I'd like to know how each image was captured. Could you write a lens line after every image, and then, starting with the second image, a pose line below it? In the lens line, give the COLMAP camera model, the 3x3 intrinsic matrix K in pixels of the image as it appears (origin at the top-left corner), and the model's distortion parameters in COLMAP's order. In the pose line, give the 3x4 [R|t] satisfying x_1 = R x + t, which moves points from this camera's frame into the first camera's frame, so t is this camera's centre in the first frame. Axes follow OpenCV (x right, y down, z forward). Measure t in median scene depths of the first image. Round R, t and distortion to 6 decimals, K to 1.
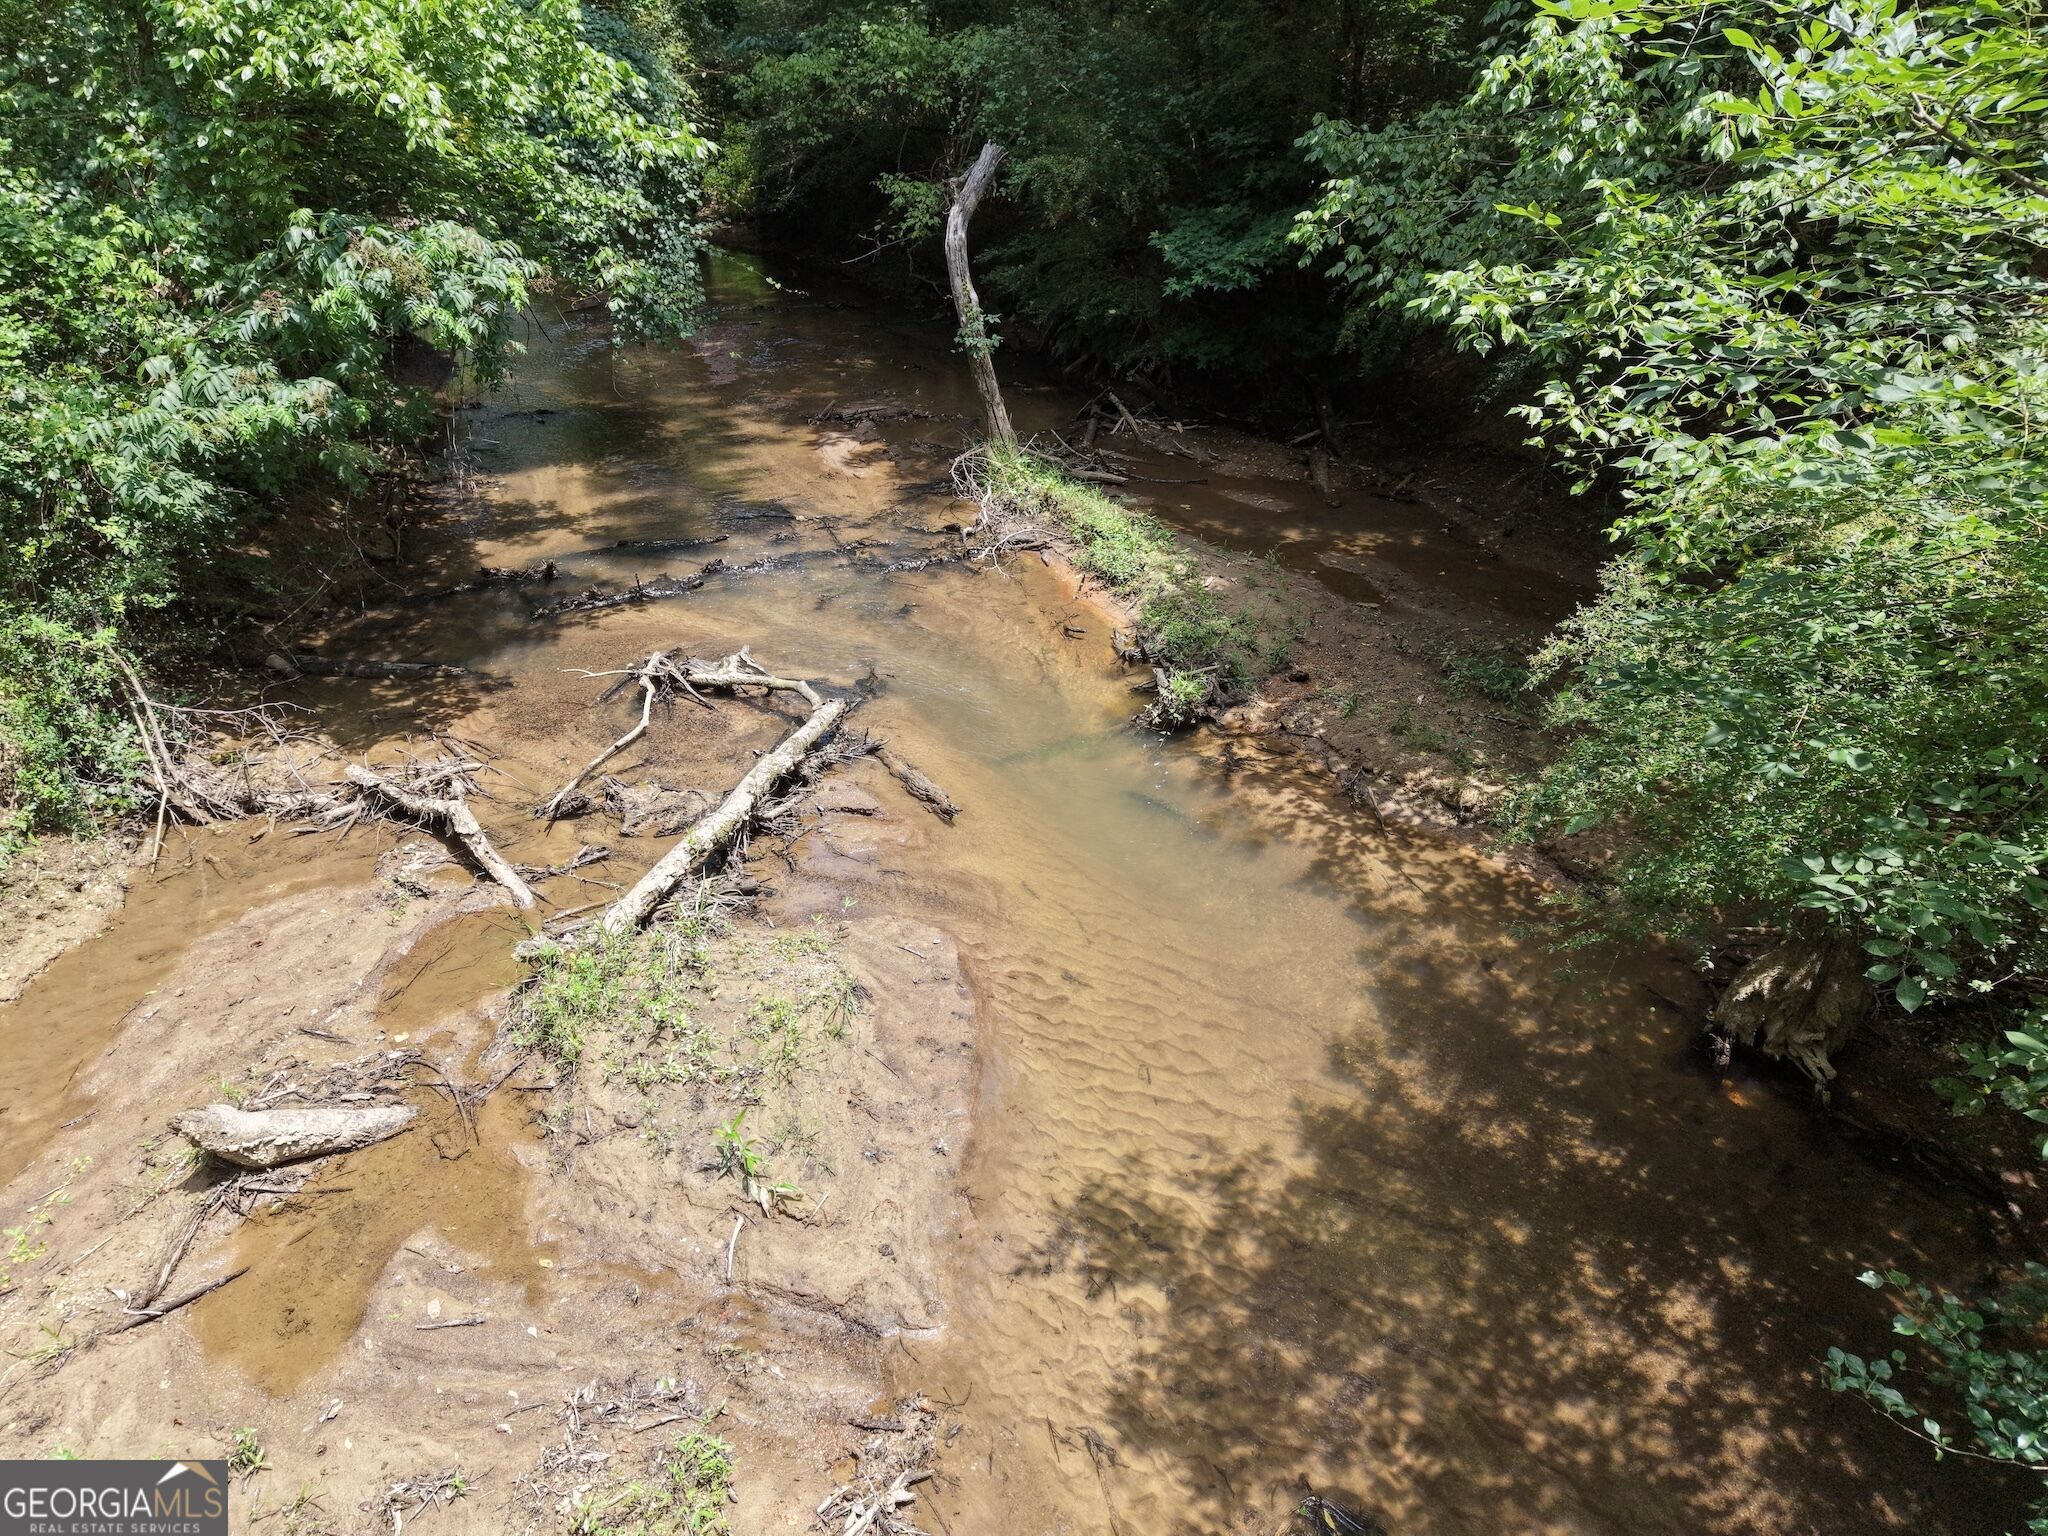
lens RADIAL K [[1307.5, 0, 1037.9], [0, 1307.5, 794.0], [0, 0, 1]] dist [0.032038, -0.024994]
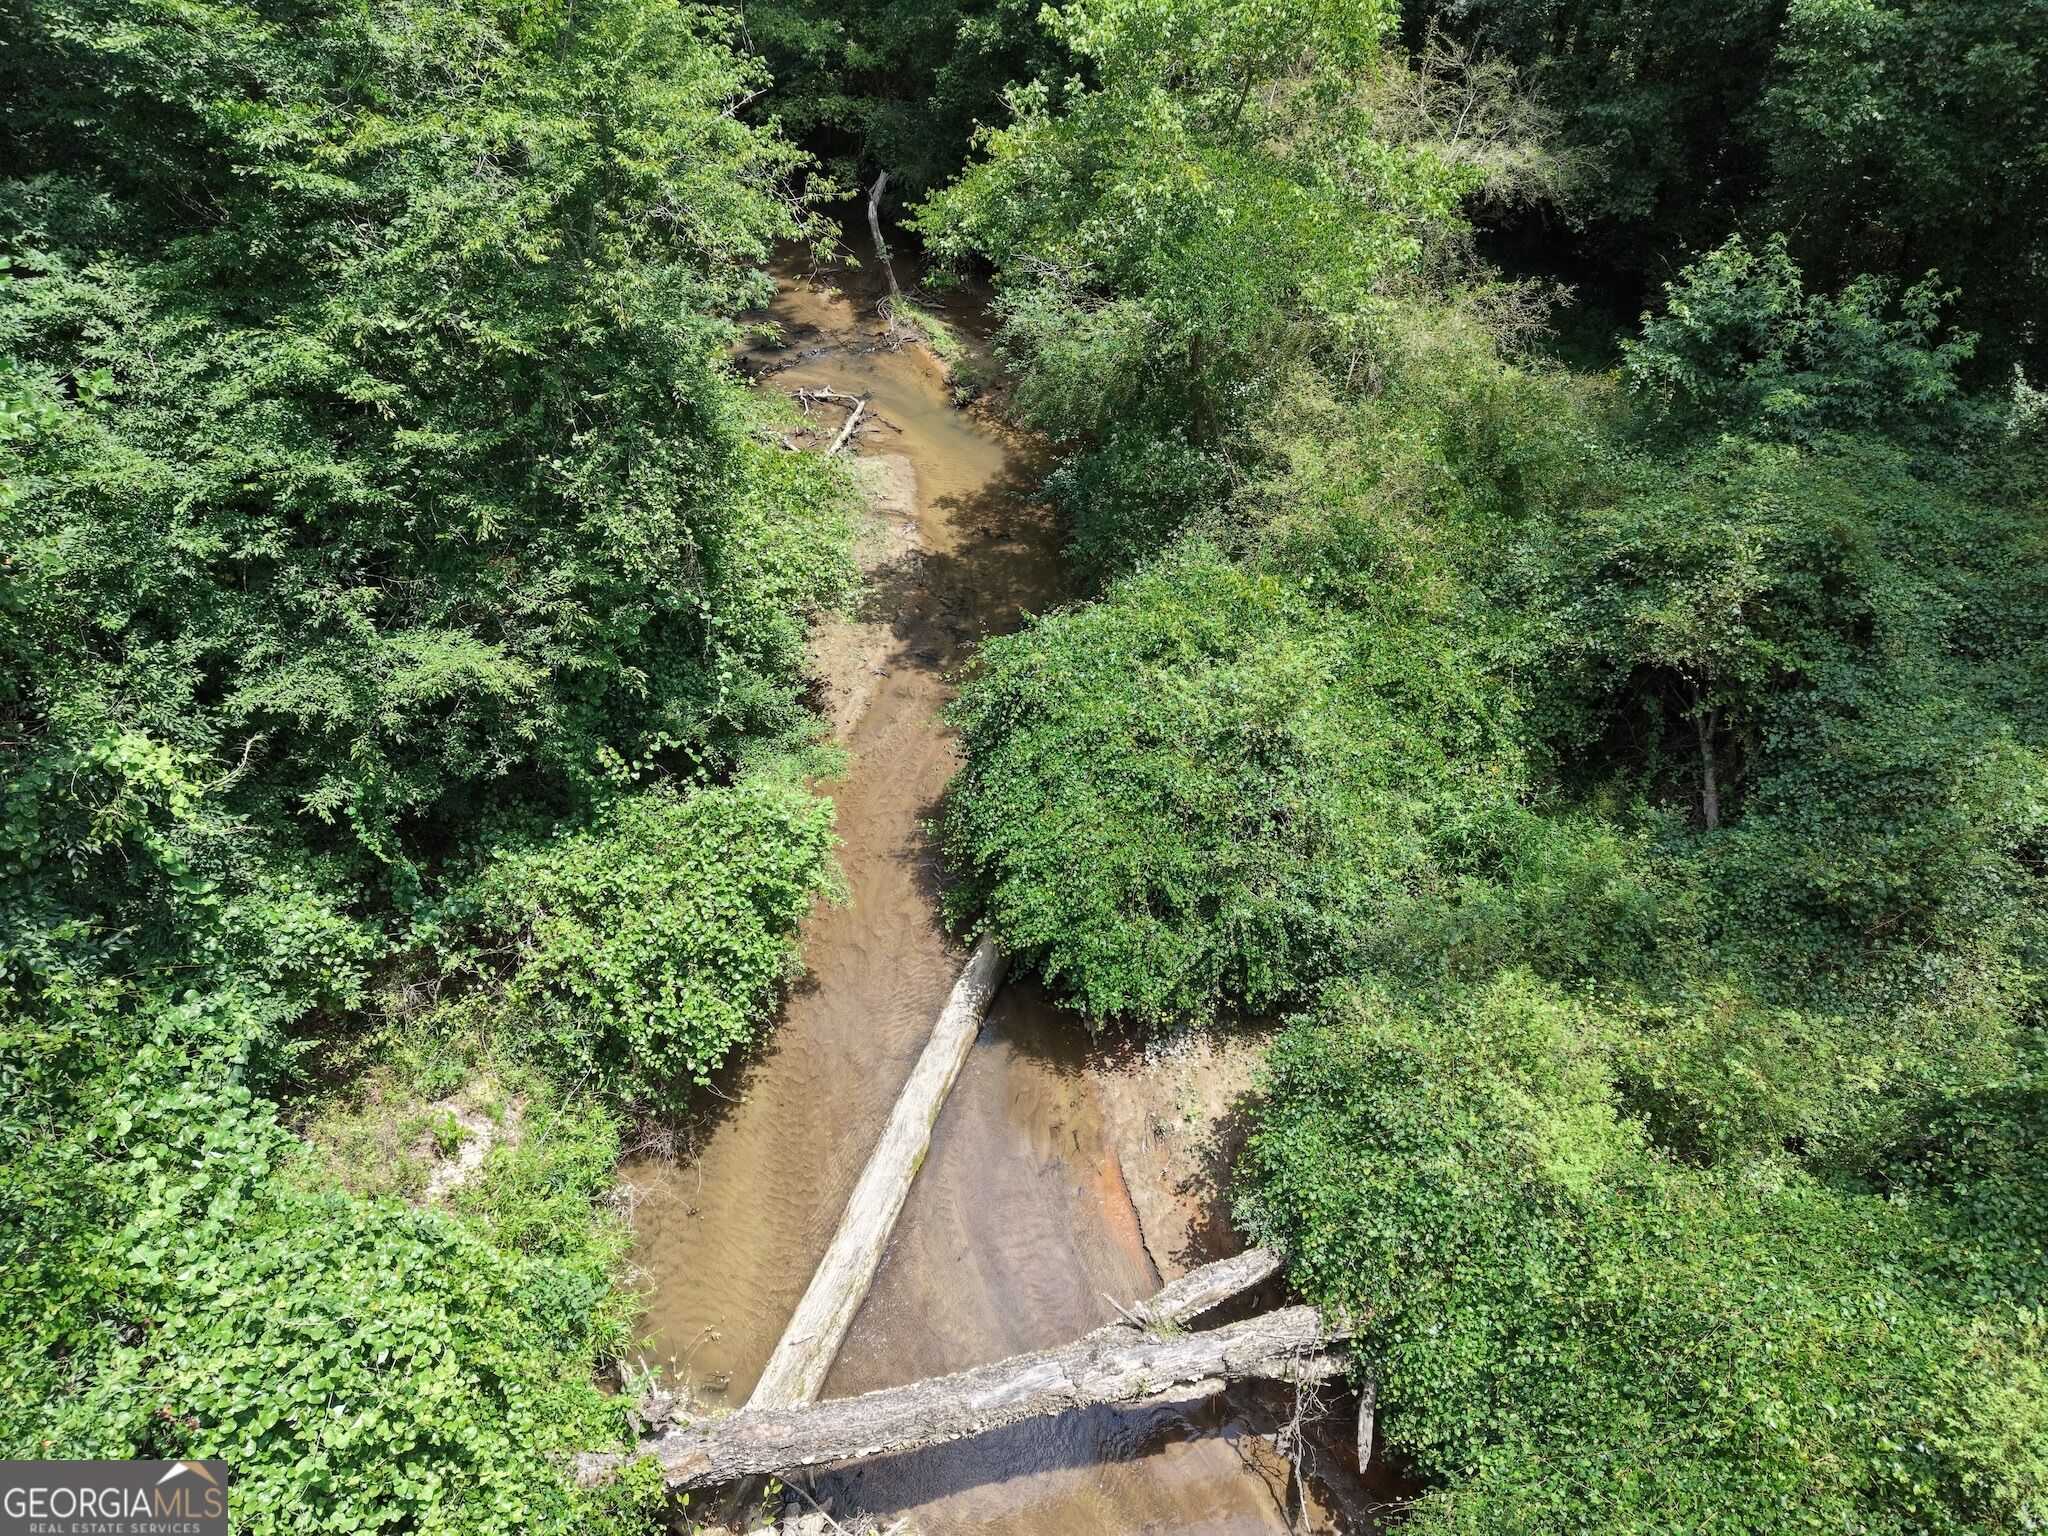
lens RADIAL K [[1307.5, 0, 1037.9], [0, 1307.5, 794.0], [0, 0, 1]] dist [0.032038, -0.024994]
pose [[0.993049, -0.071910, 0.093183, -0.066097], [0.049700, 0.973814, 0.221845, 0.141357], [-0.106696, -0.215672, 0.970619, -1.926035]]
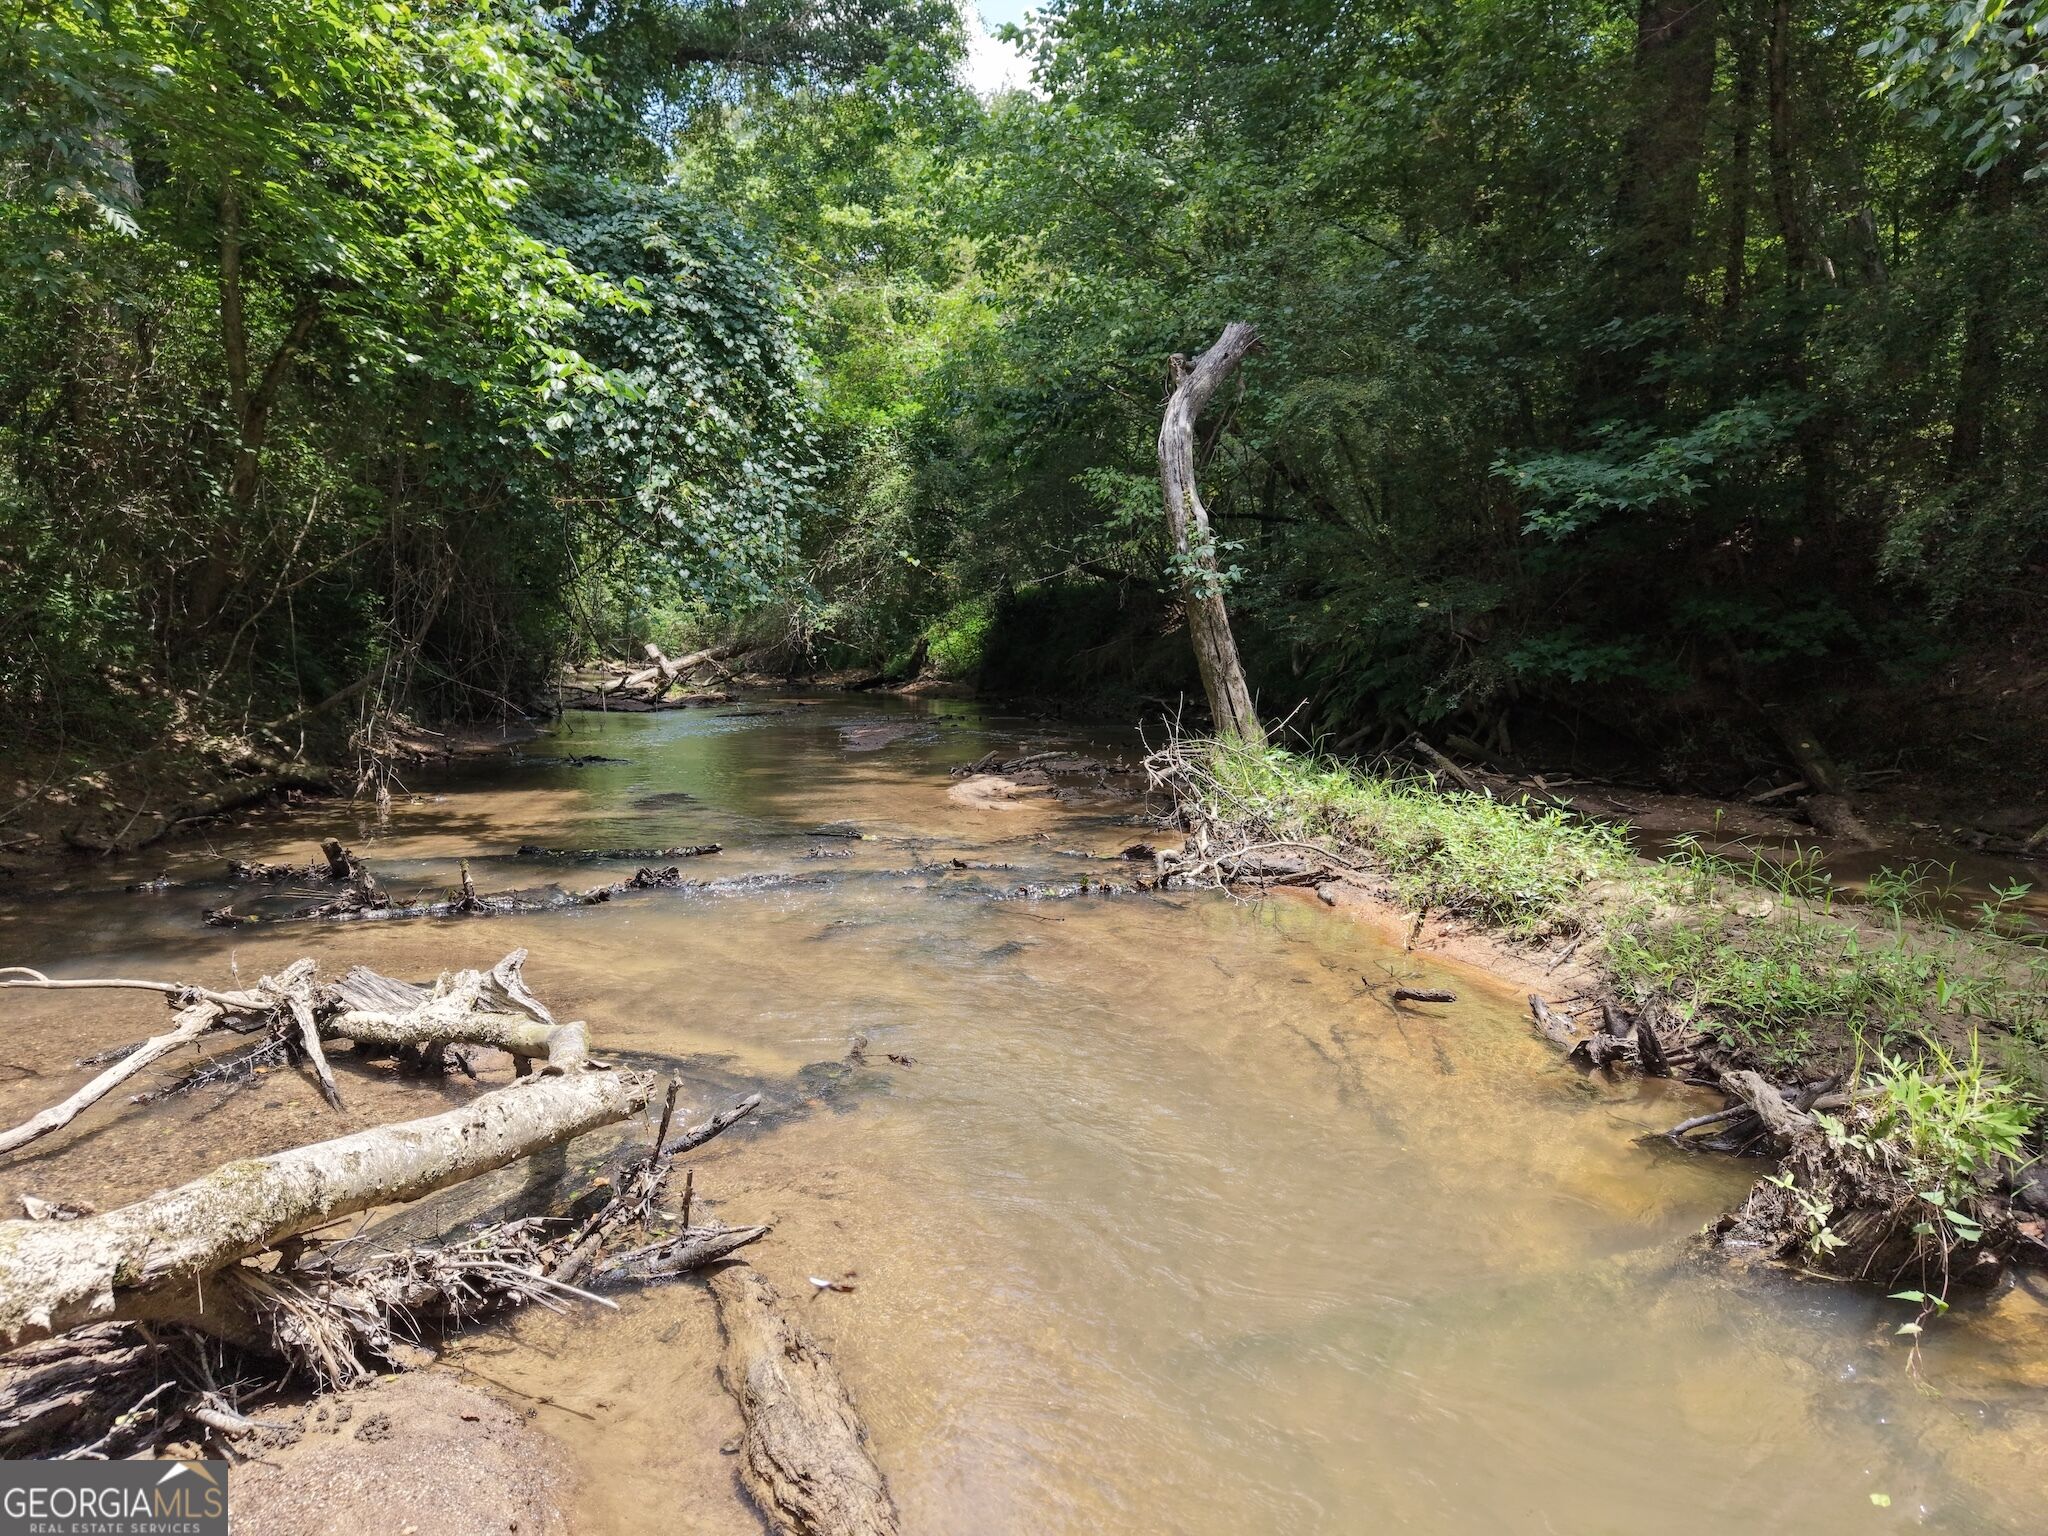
lens RADIAL K [[1307.5, 0, 1037.9], [0, 1307.5, 794.0], [0, 0, 1]] dist [0.032038, -0.024994]
pose [[0.983315, 0.016336, -0.181178, -0.011875], [-0.088364, 0.913458, -0.397223, -0.015223], [0.159009, 0.406605, 0.899660, 0.534877]]
